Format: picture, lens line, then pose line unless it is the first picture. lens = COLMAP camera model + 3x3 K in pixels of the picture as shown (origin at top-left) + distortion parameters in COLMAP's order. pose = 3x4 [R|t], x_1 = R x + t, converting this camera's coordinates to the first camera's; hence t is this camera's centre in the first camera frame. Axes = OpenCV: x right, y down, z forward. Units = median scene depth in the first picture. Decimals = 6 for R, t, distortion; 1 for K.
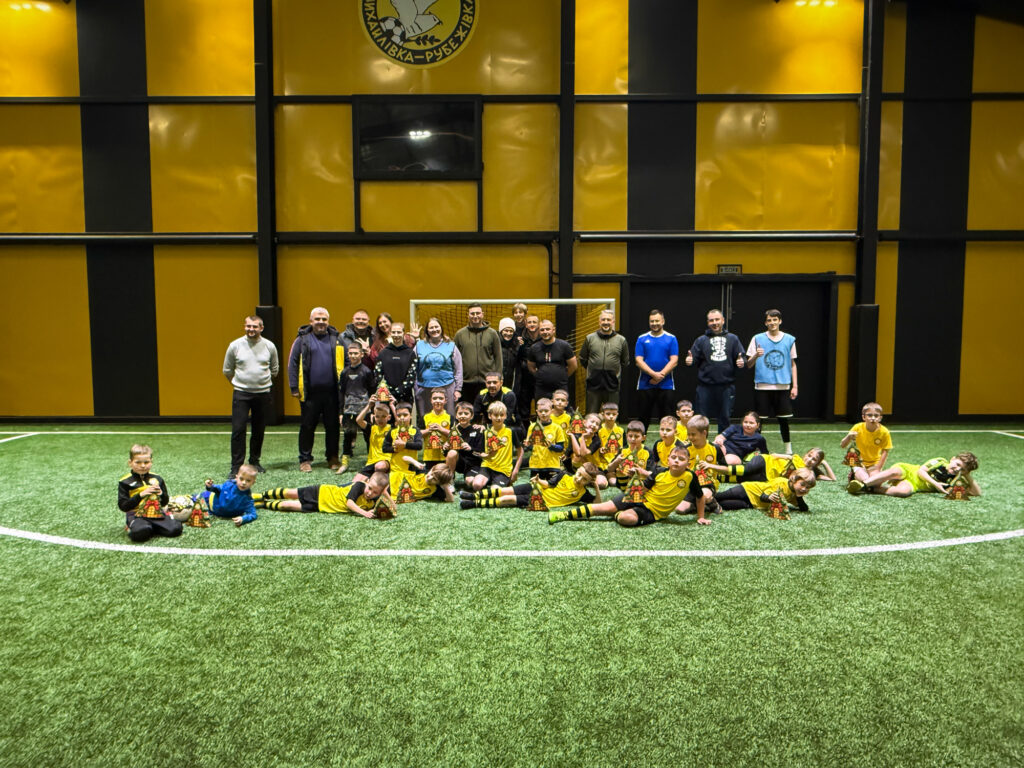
lens RADIAL K [[692.9, 0, 508.7], [0, 692.9, 383.2], [0, 0, 1]] dist [-0.015458, 0.021204]
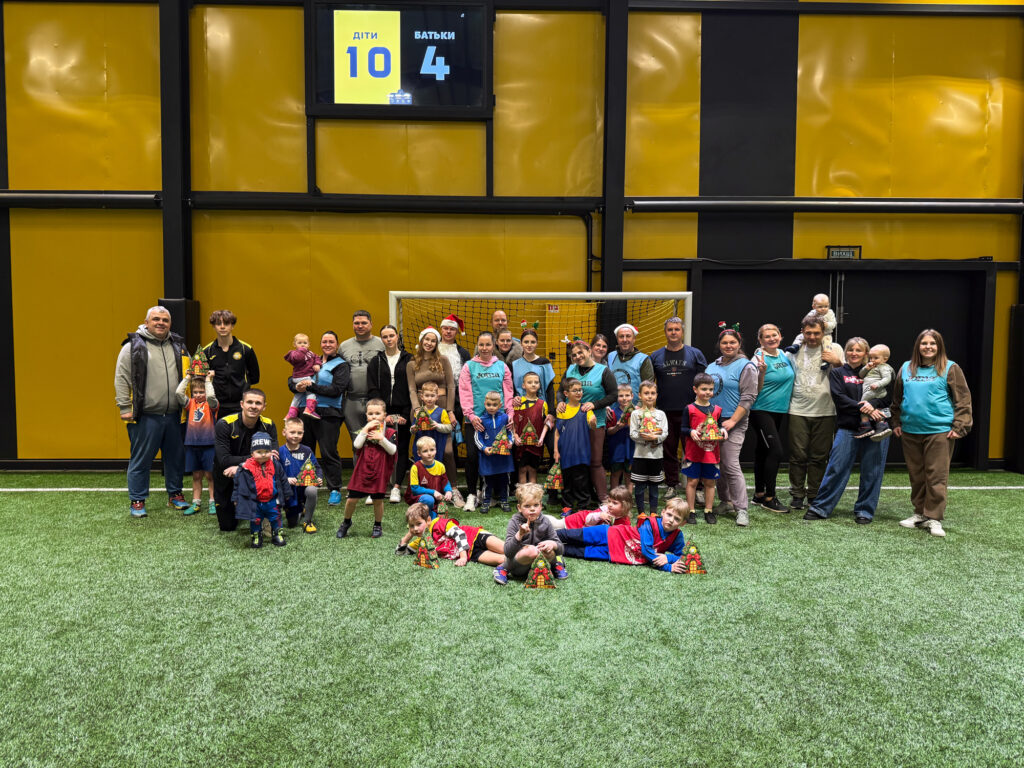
lens RADIAL K [[717.2, 0, 511.0], [0, 717.2, 381.1], [0, 0, 1]] dist [0.044056, -0.050213]
pose [[0.999262, 0.004313, 0.038181, -0.046777], [-0.003804, 0.999903, -0.013404, -0.022540], [-0.038235, 0.013249, 0.999181, 0.280205]]
